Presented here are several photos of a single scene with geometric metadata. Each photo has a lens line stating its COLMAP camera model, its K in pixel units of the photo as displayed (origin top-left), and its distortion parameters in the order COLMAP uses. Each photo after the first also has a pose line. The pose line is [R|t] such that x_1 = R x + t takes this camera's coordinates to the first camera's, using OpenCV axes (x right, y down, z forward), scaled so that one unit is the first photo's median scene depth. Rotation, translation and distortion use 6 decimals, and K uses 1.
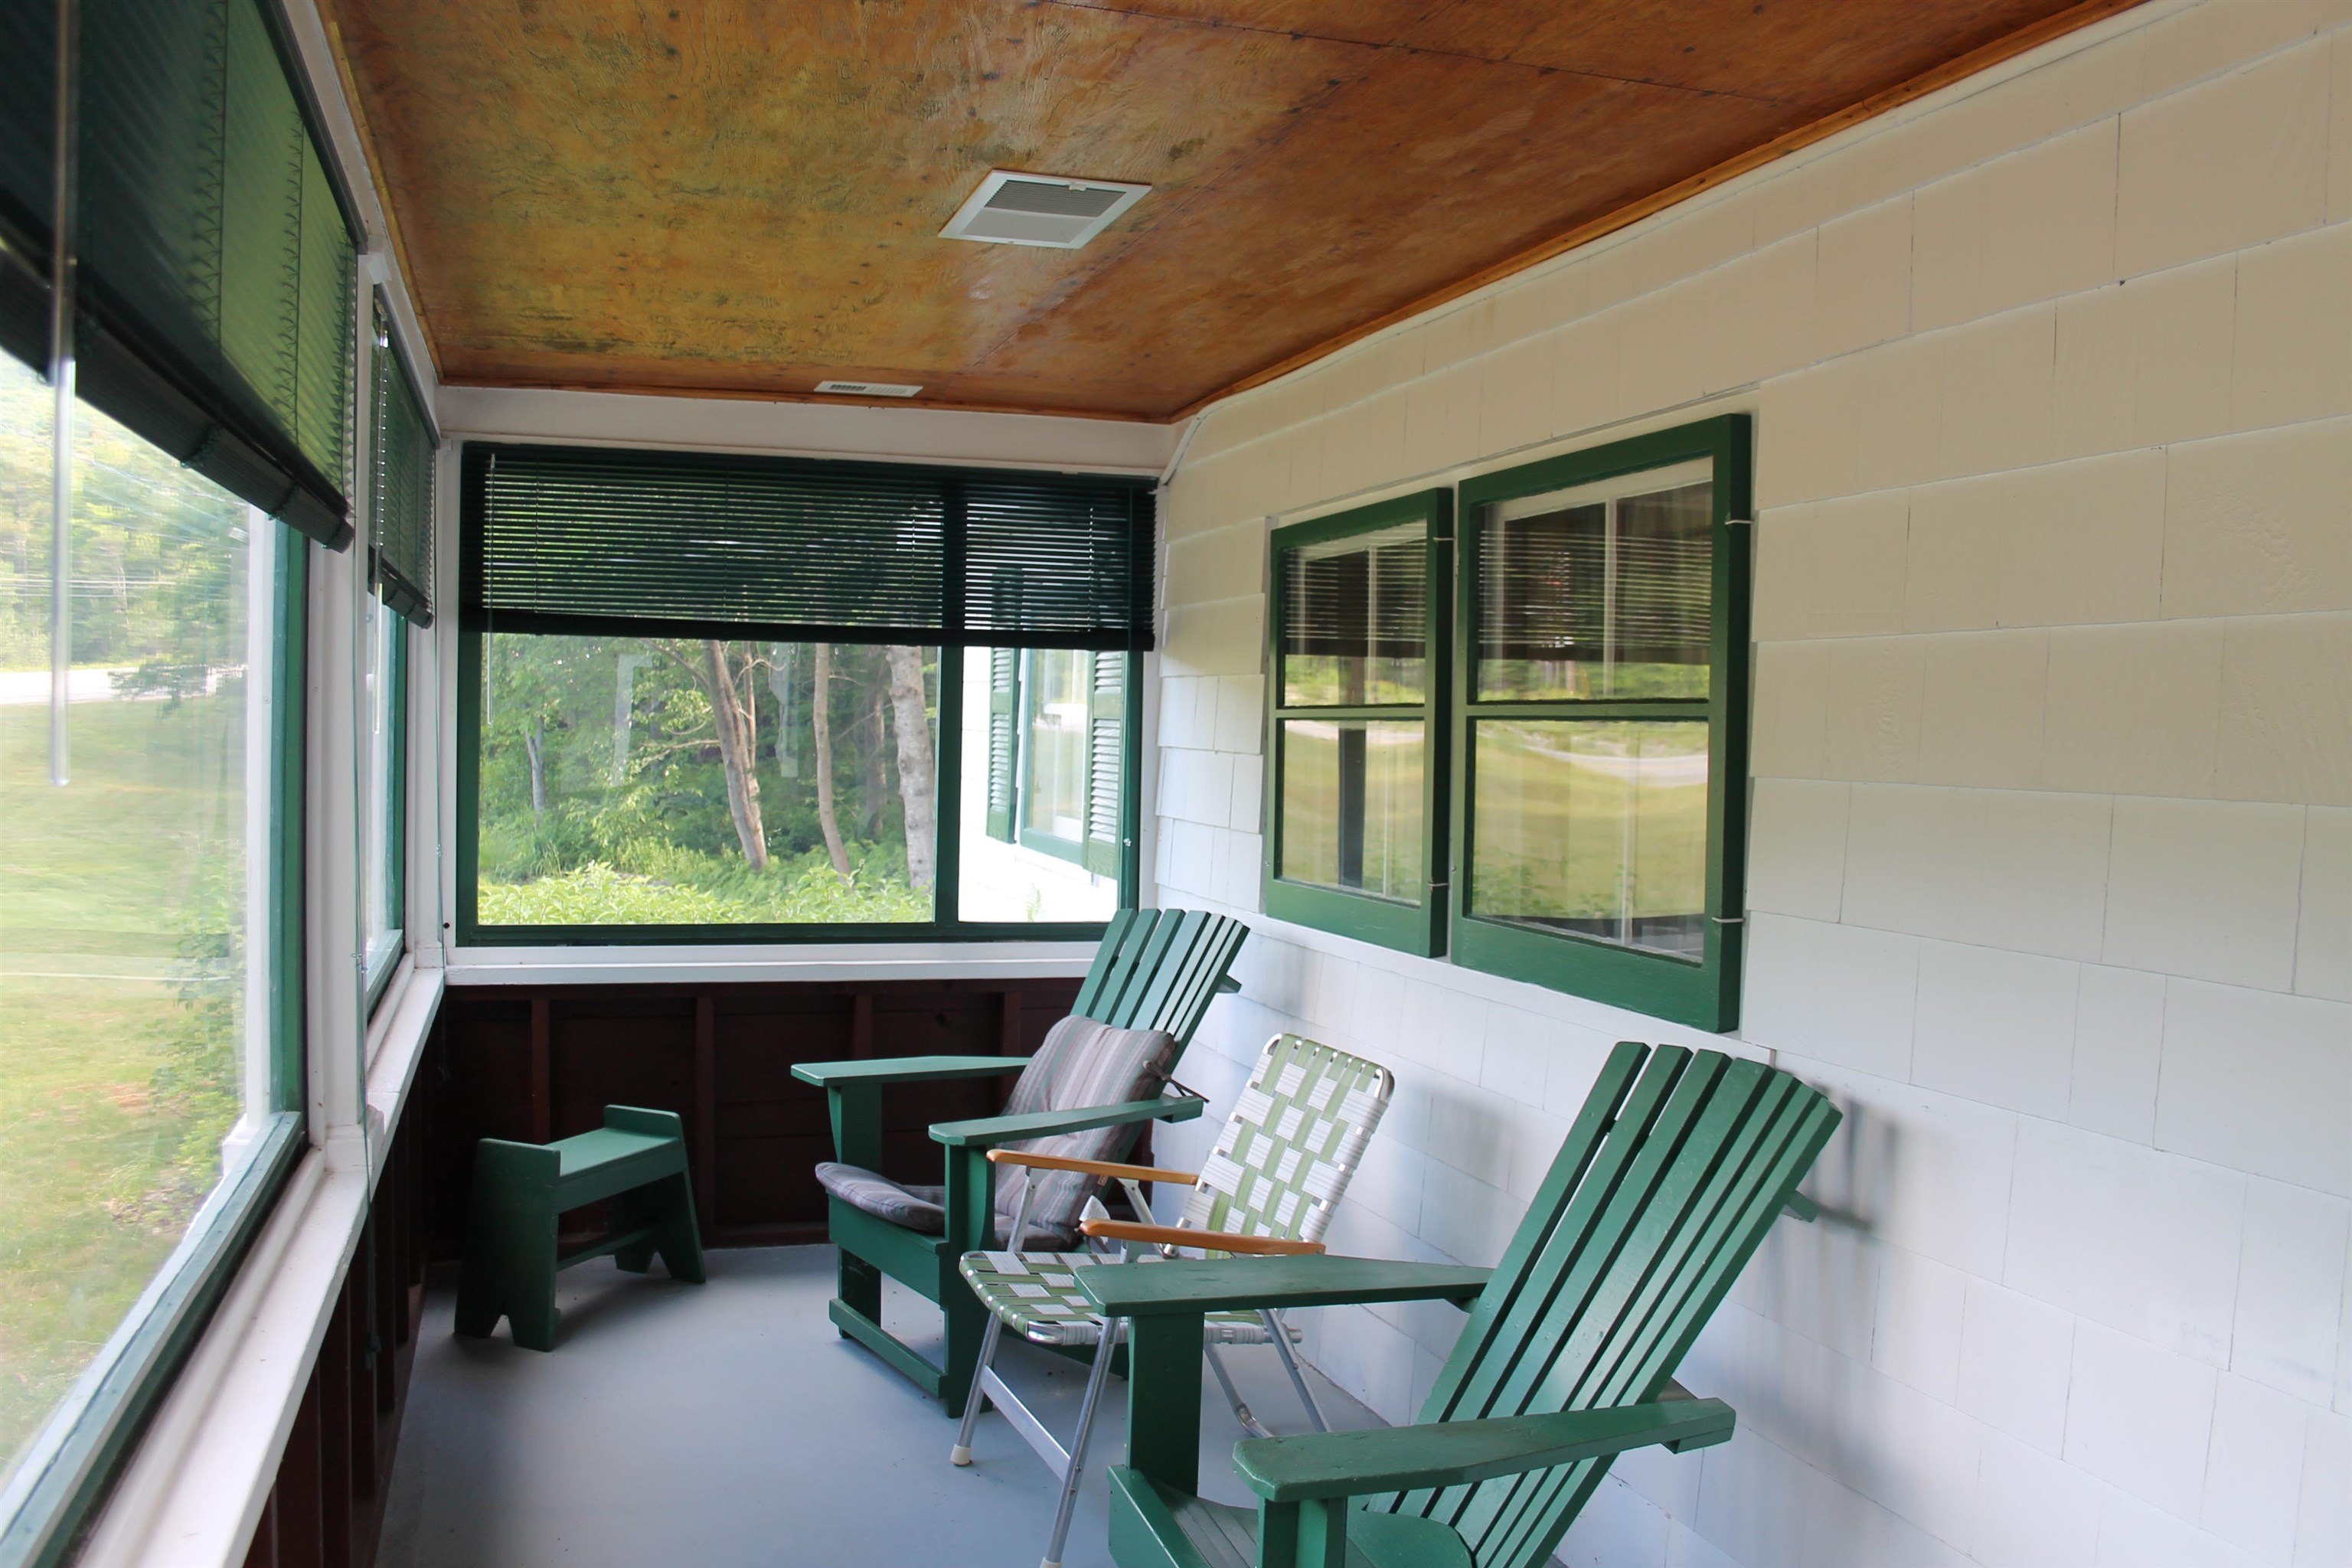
lens RADIAL K [[1948.0, 0, 1193.4], [0, 1948.0, 786.1], [0, 0, 1]] dist [-0.140565, 0.095800]
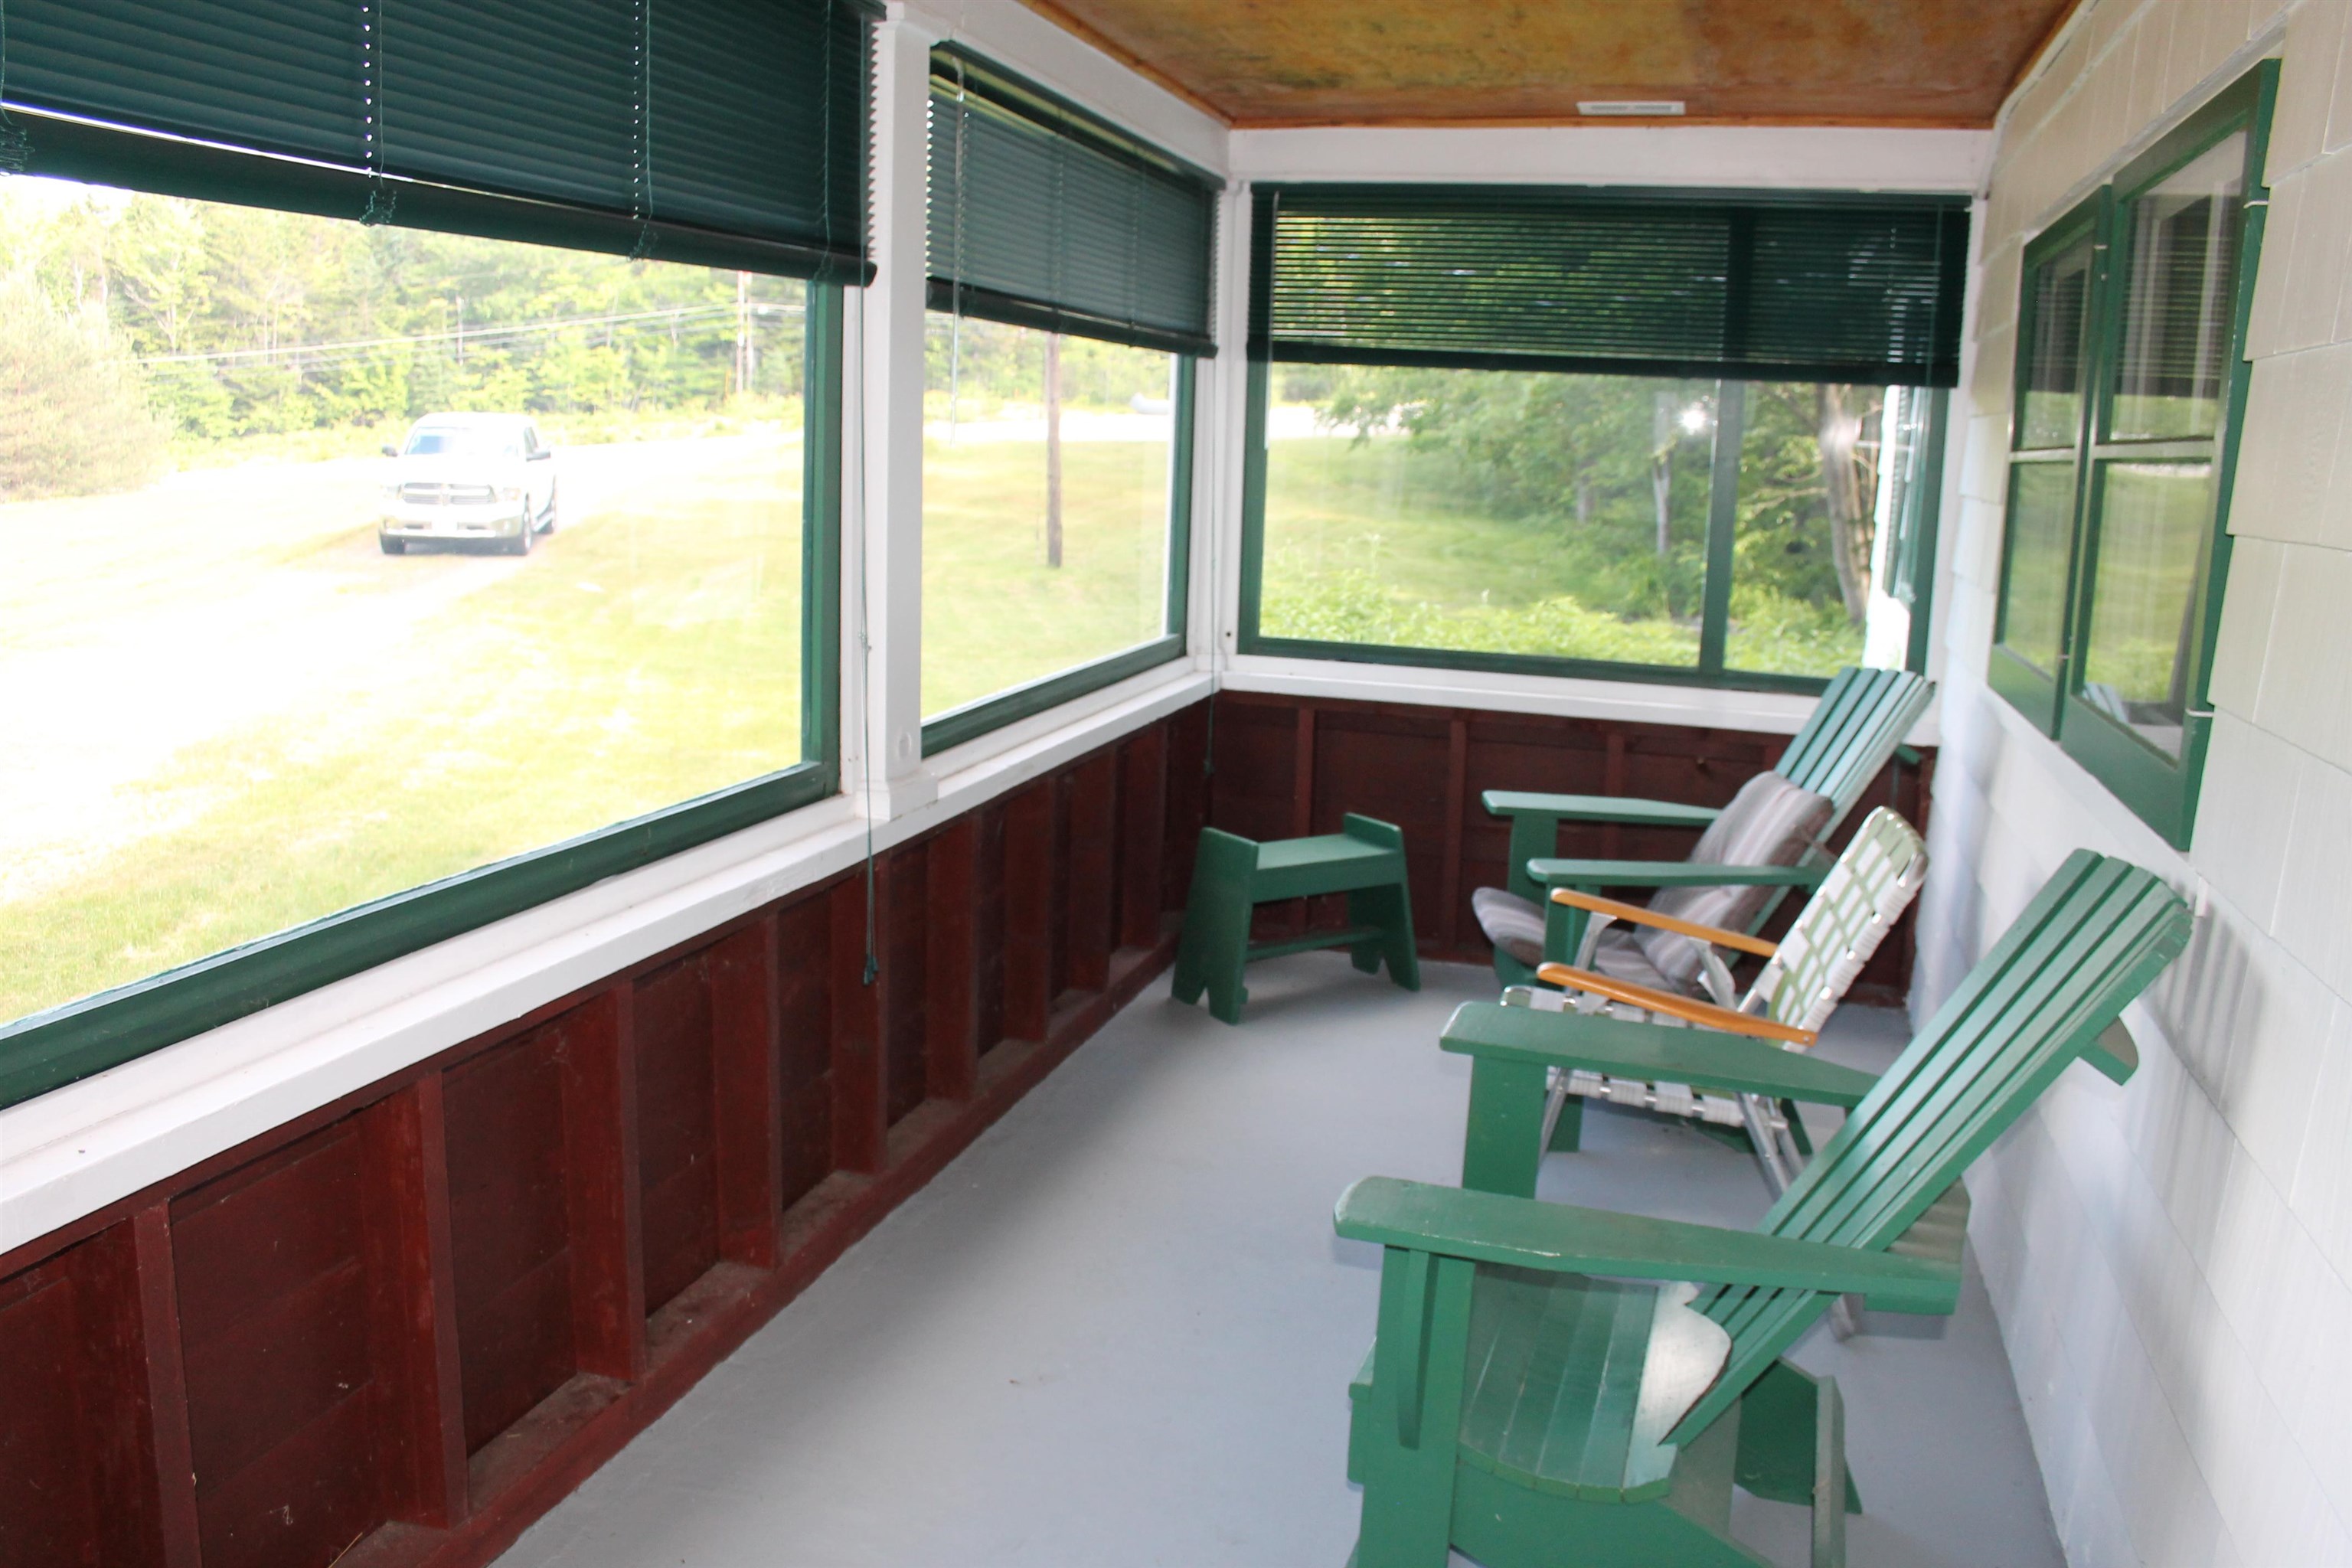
lens RADIAL K [[1948.0, 0, 1181.4], [0, 1948.0, 779.6], [0, 0, 1]] dist [-0.140565, 0.095800]
pose [[0.824341, 0.109137, -0.555473, 0.213821], [-0.037874, 0.989674, 0.138239, 0.002423], [0.564825, -0.092918, 0.819963, 0.065022]]
